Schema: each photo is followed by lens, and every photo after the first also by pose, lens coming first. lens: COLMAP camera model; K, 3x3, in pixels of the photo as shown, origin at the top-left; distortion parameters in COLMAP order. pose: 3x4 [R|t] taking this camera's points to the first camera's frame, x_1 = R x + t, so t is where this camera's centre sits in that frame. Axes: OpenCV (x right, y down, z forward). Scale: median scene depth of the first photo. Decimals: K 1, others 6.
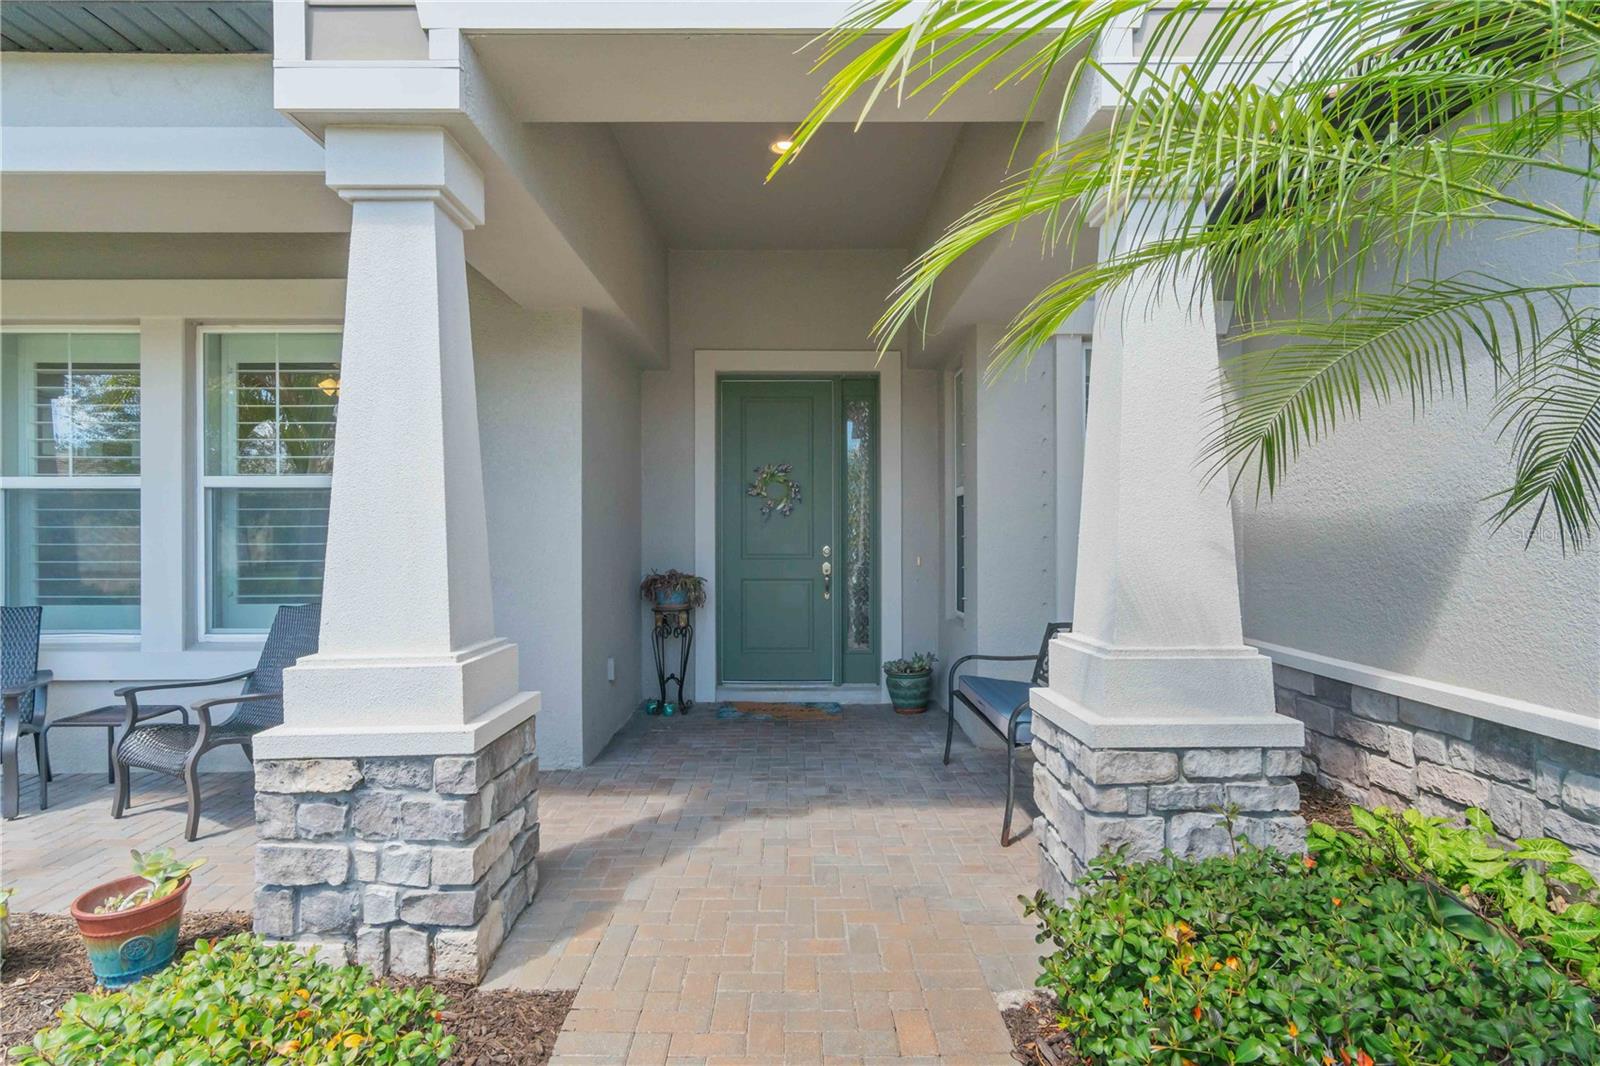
lens RADIAL K [[864.7, 0, 795.9], [0, 864.7, 534.9], [0, 0, 1]] dist [-0.000258, 0.000115]
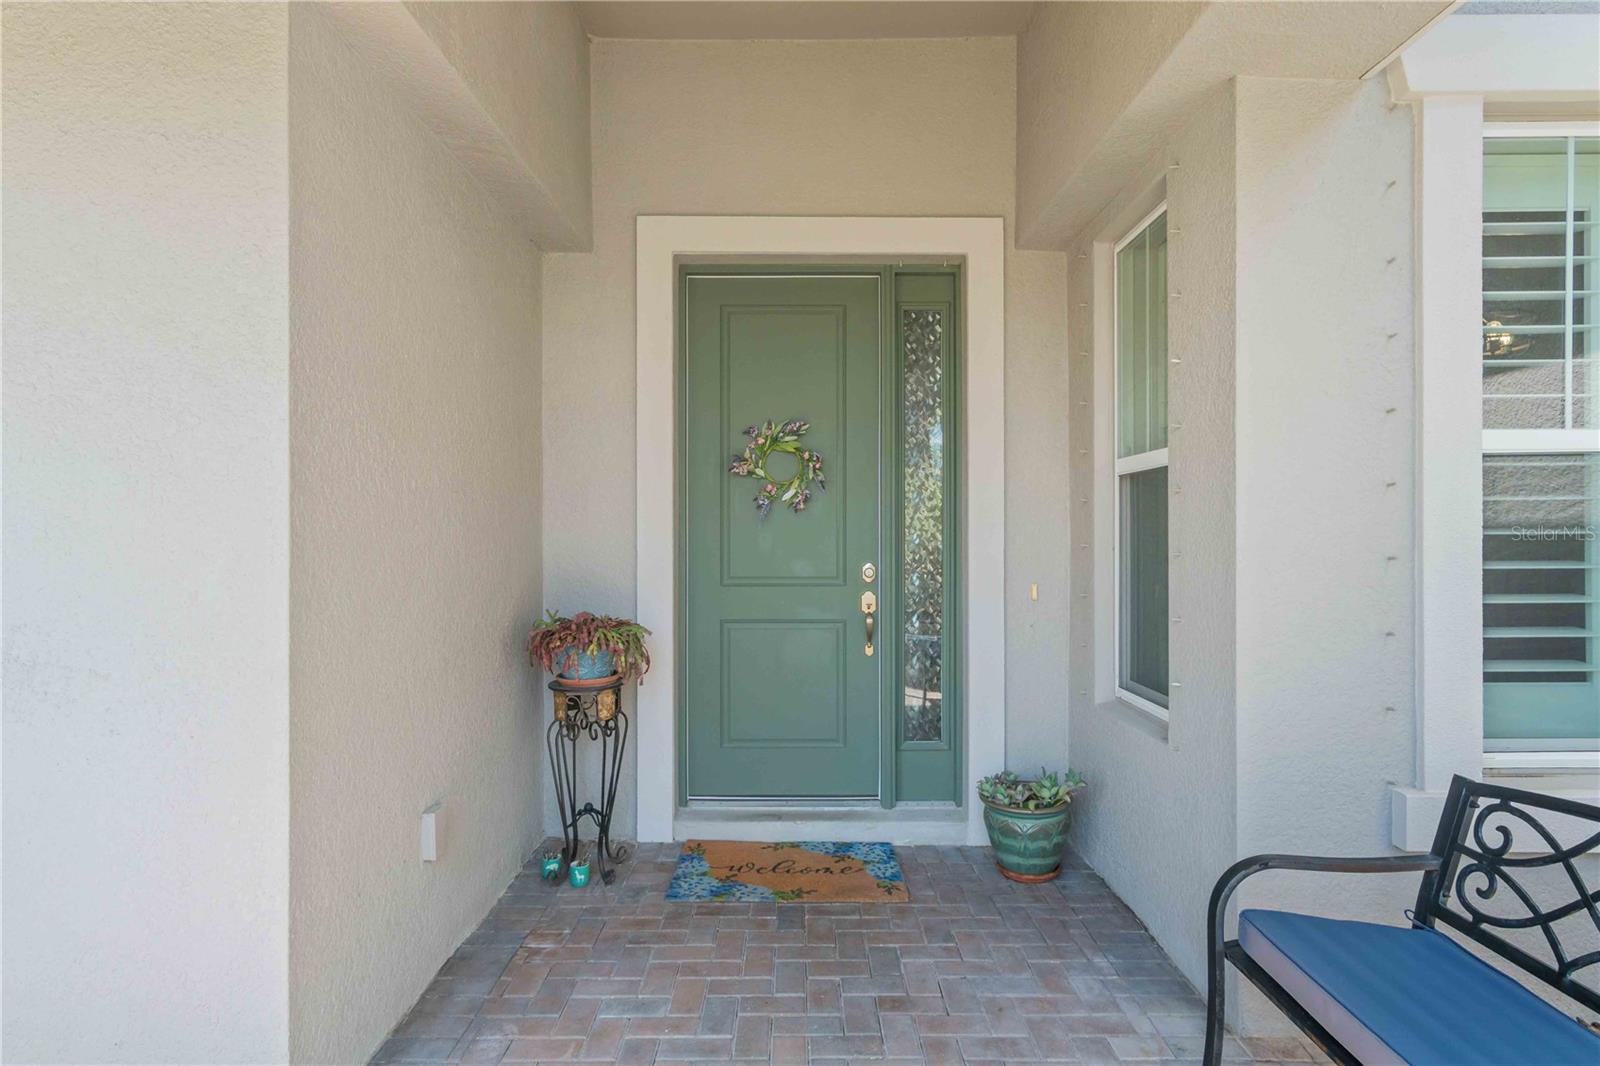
lens RADIAL K [[864.7, 0, 804.6], [0, 864.7, 531.5], [0, 0, 1]] dist [-0.000258, 0.000115]
pose [[0.999981, 0.001398, 0.006036, -0.011135], [-0.001410, 0.999997, 0.002046, -0.009752], [-0.006033, -0.002054, 0.999980, 0.446664]]
